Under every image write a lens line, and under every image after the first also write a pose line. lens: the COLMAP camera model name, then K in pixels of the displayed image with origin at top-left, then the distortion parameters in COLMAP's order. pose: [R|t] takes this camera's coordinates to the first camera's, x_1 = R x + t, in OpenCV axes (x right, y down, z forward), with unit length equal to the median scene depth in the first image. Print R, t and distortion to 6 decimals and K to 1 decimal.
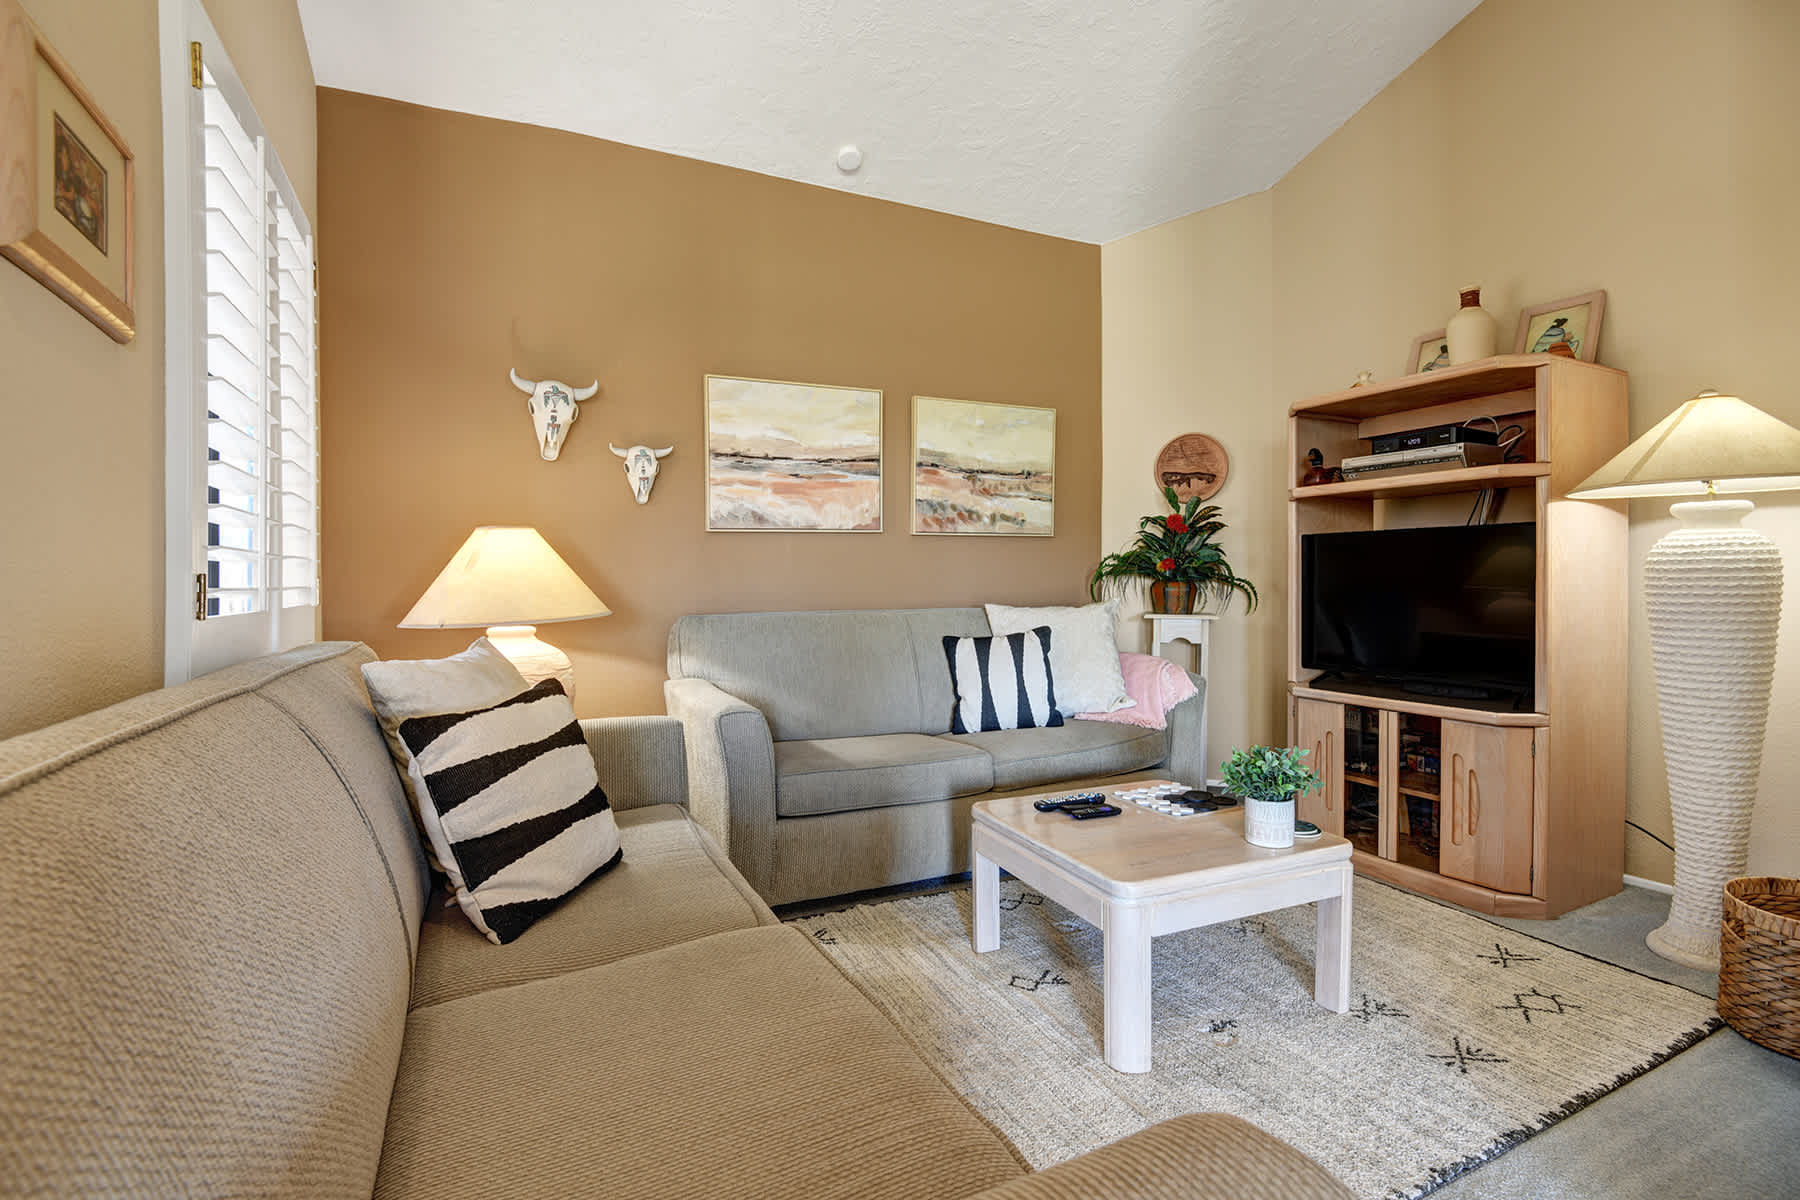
lens RADIAL K [[856.6, 0, 893.9], [0, 856.6, 615.2], [0, 0, 1]] dist [-0.000641, -0.022592]
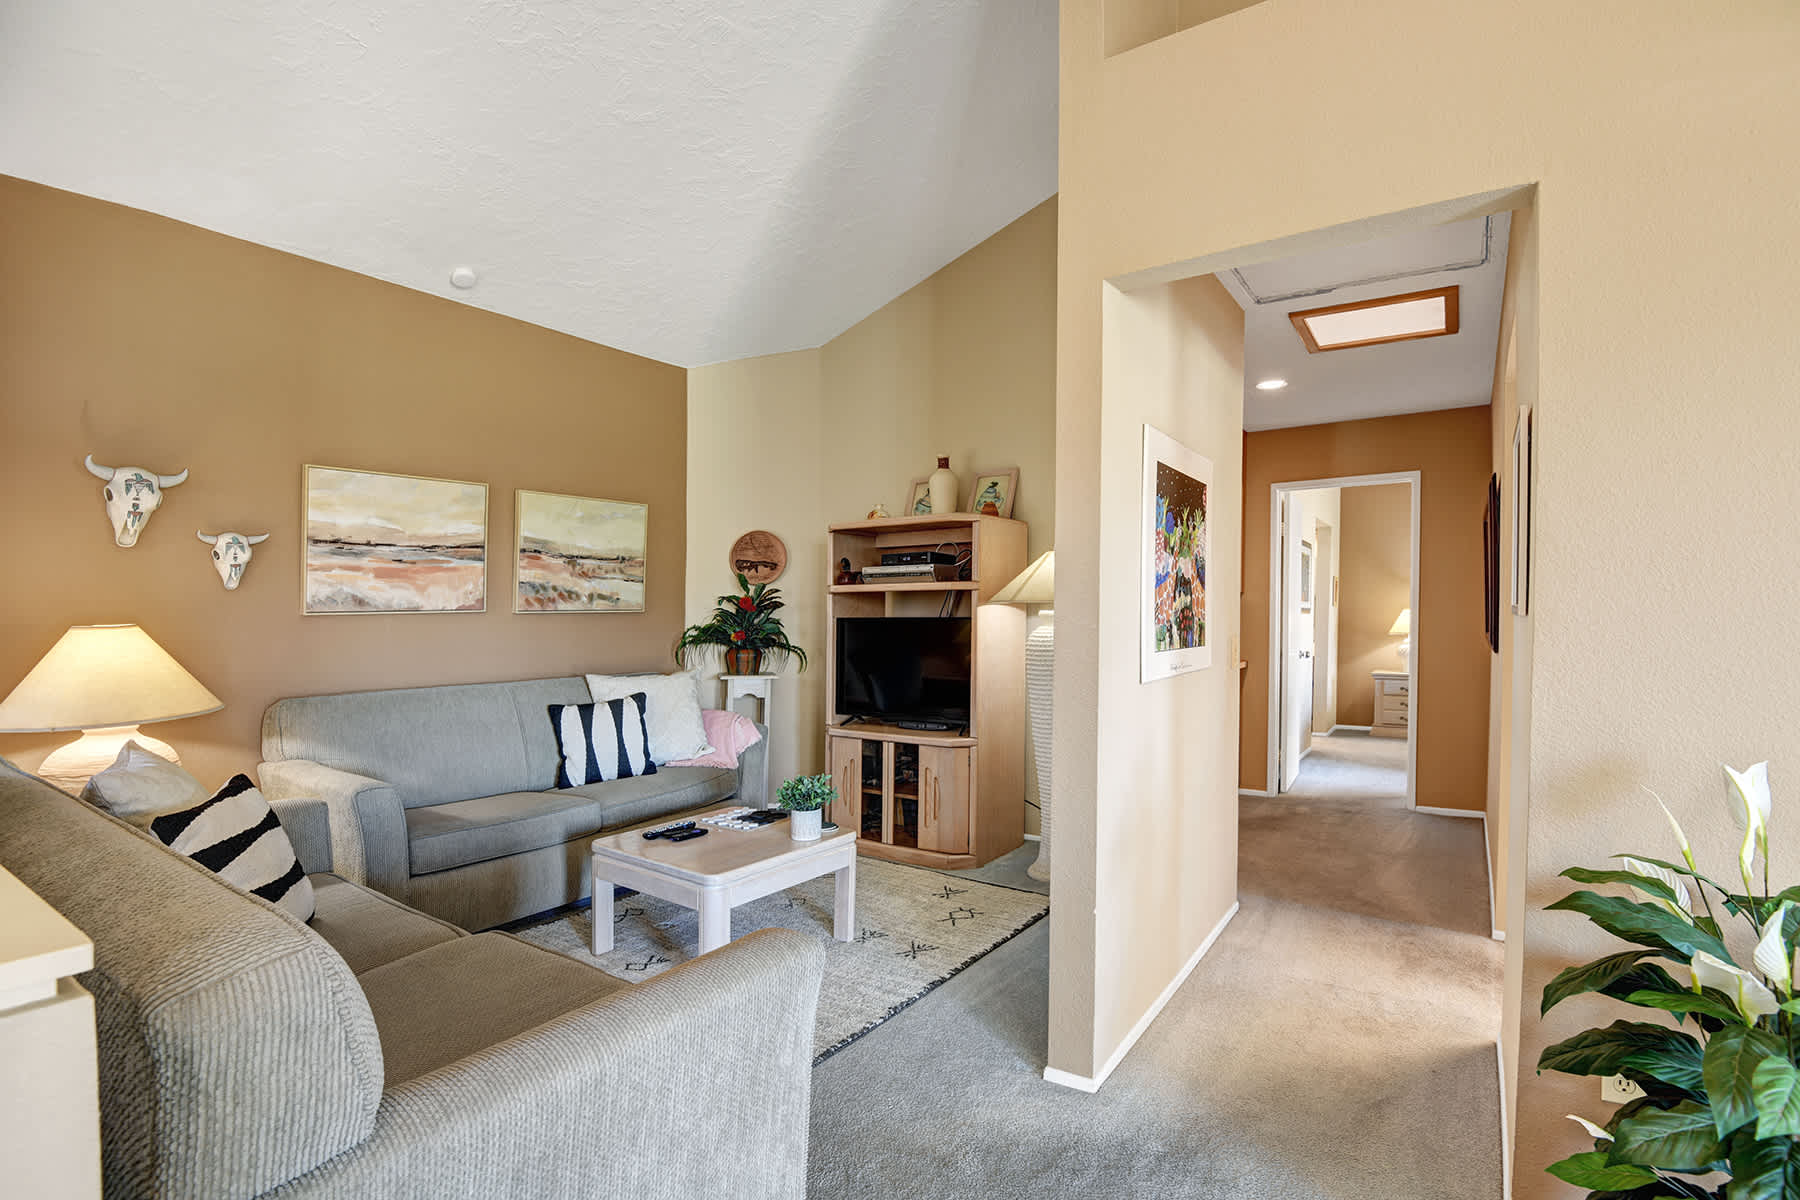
lens RADIAL K [[811.1, 0, 1003.6], [0, 811.1, 595.7], [0, 0, 1]] dist [-0.001156, -0.017516]
pose [[0.808531, 0.032596, 0.587550, -0.097897], [0.008142, 0.997749, -0.066558, -0.047441], [-0.588397, 0.058598, 0.806446, -0.276601]]
